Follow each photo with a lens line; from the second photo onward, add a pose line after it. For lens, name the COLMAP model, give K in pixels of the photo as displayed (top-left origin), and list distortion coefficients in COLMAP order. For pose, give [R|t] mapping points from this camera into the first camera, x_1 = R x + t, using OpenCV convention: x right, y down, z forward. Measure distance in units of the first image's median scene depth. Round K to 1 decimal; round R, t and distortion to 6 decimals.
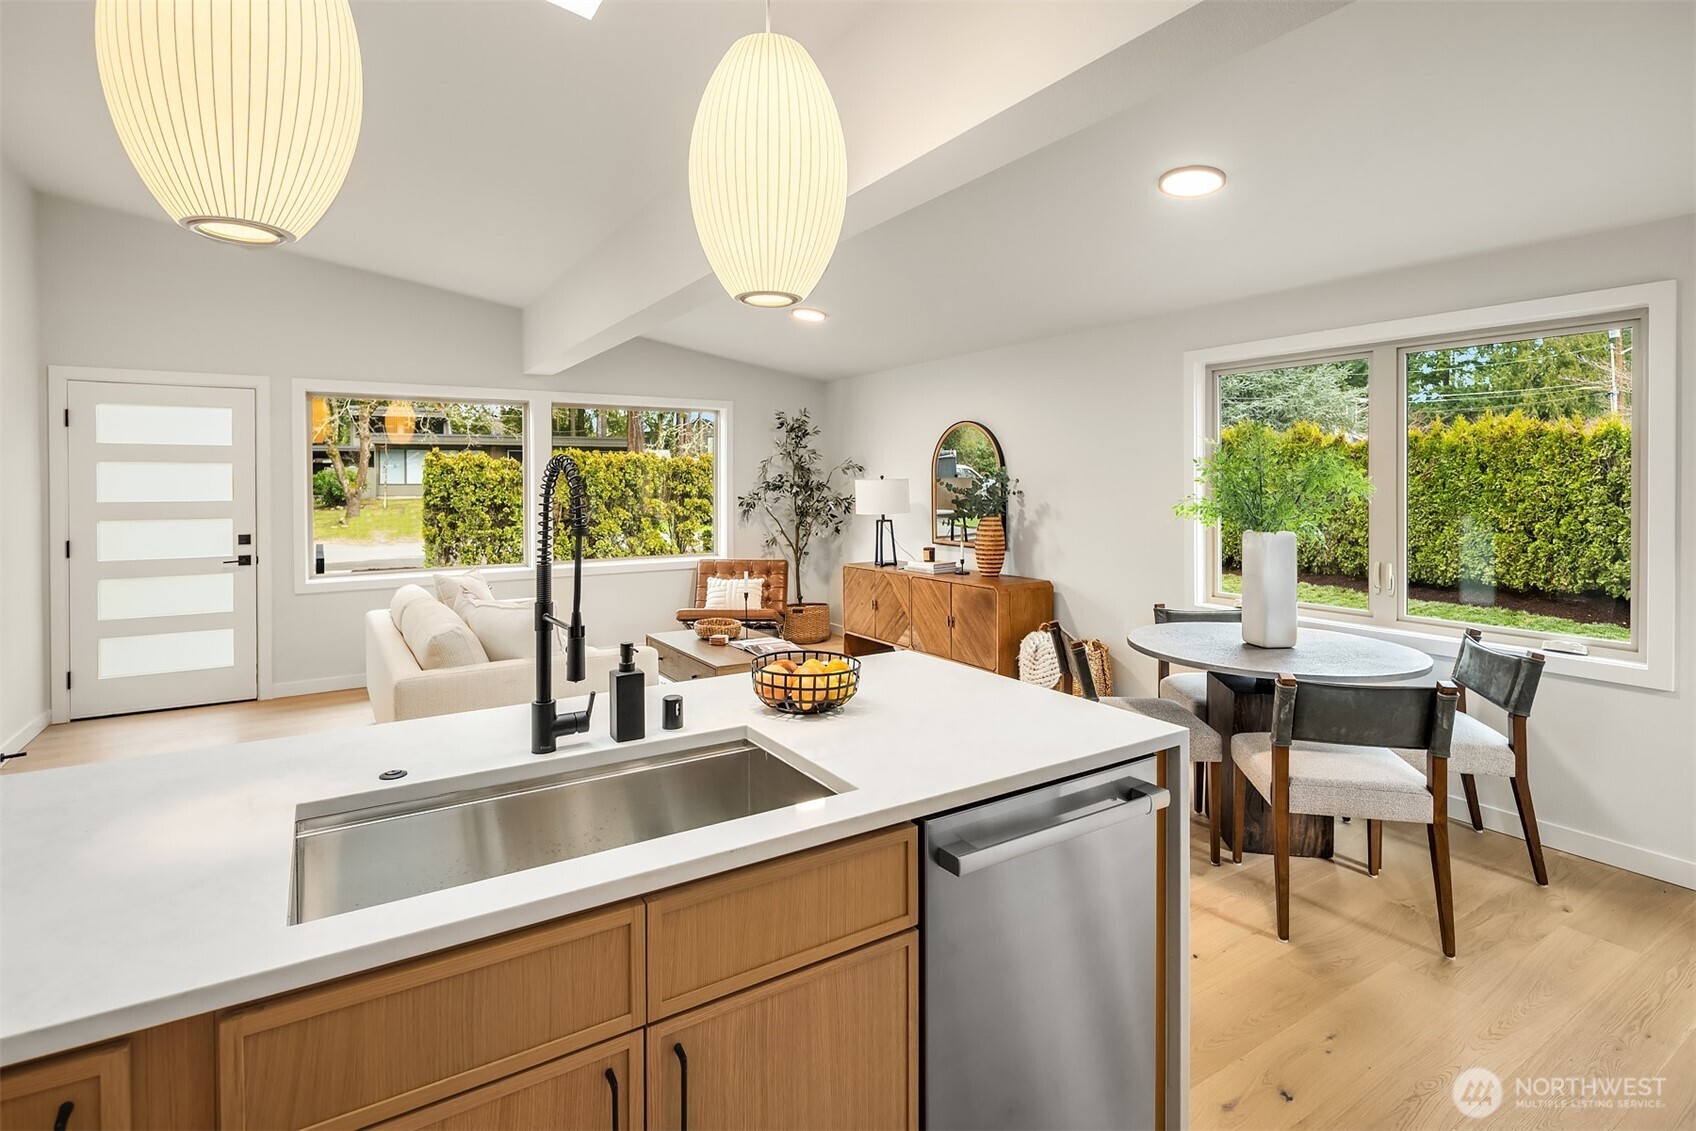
lens RADIAL K [[823.2, 0, 848.0], [0, 823.2, 479.8], [0, 0, 1]] dist [0.005092, 0.000784]
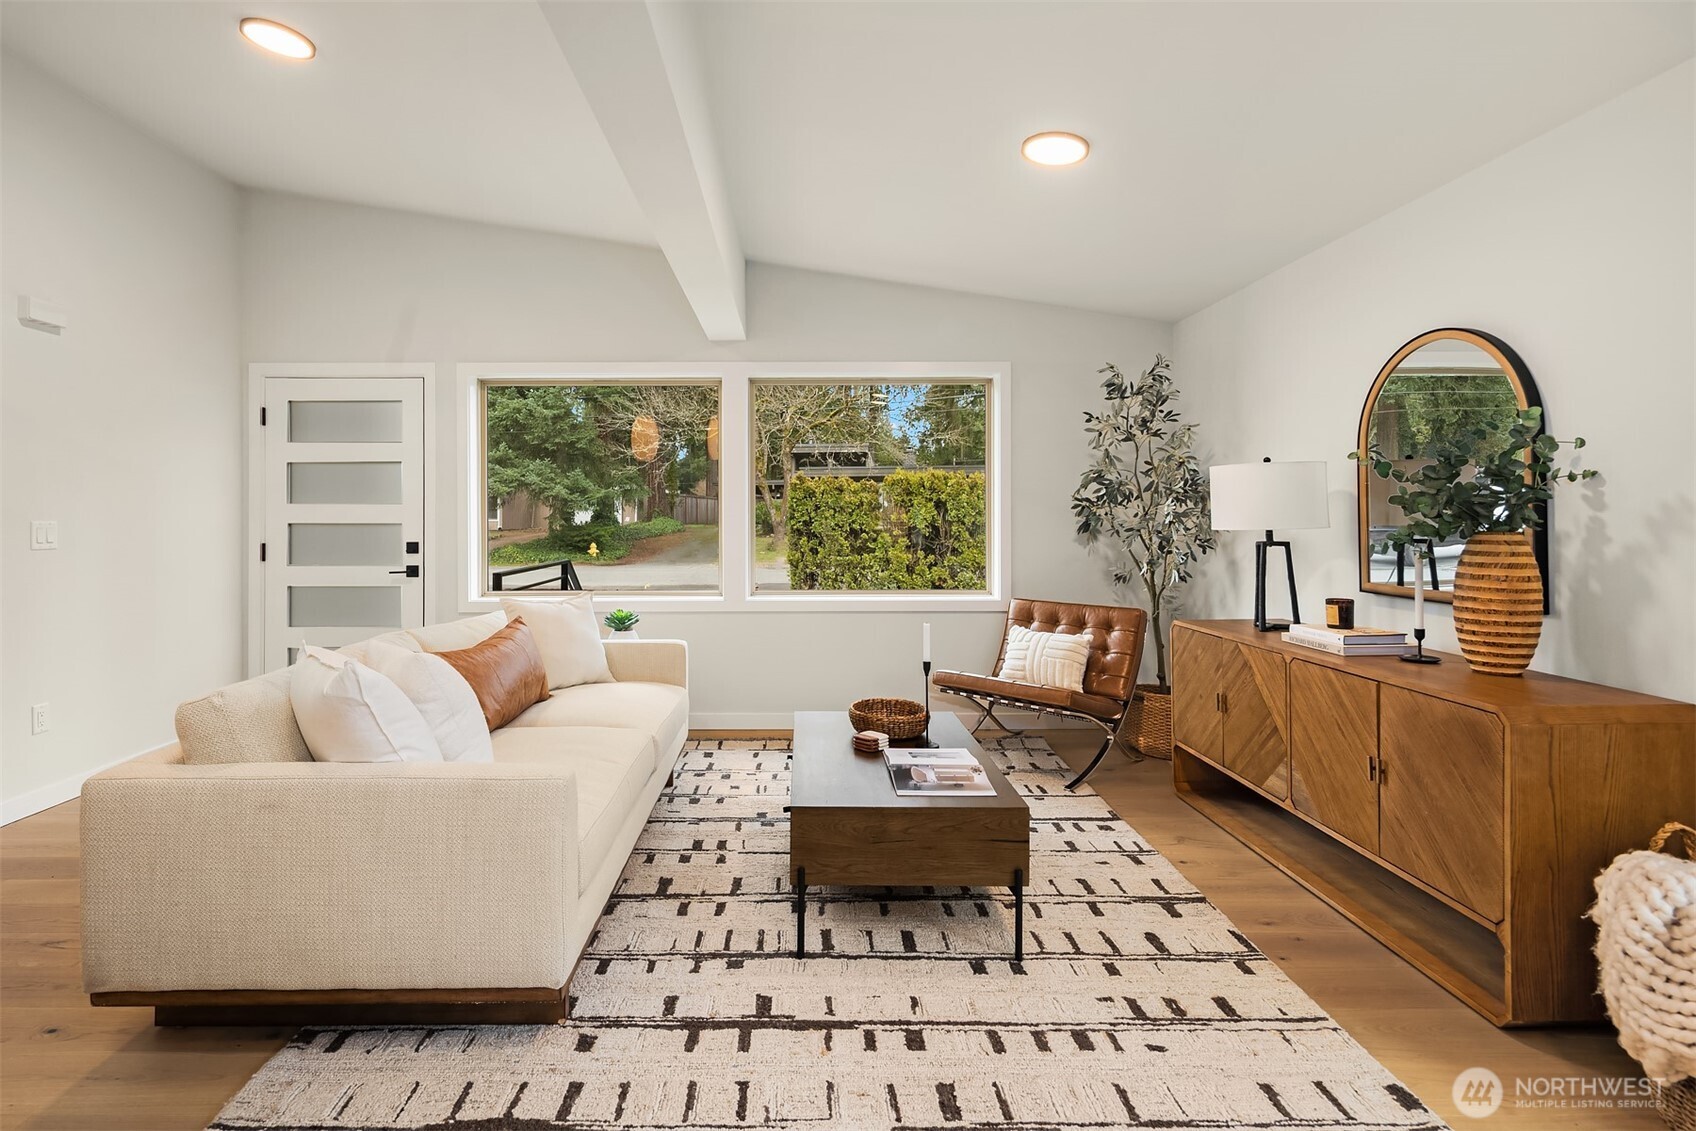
lens RADIAL K [[829.9, 0, 811.0], [0, 829.9, 509.8], [0, 0, 1]] dist [0.002707, -0.001821]
pose [[0.843498, -0.003504, -0.537121, 0.102218], [-0.000168, 0.999977, -0.006788, 0.034778], [0.537132, 0.005816, 0.843478, 0.438160]]
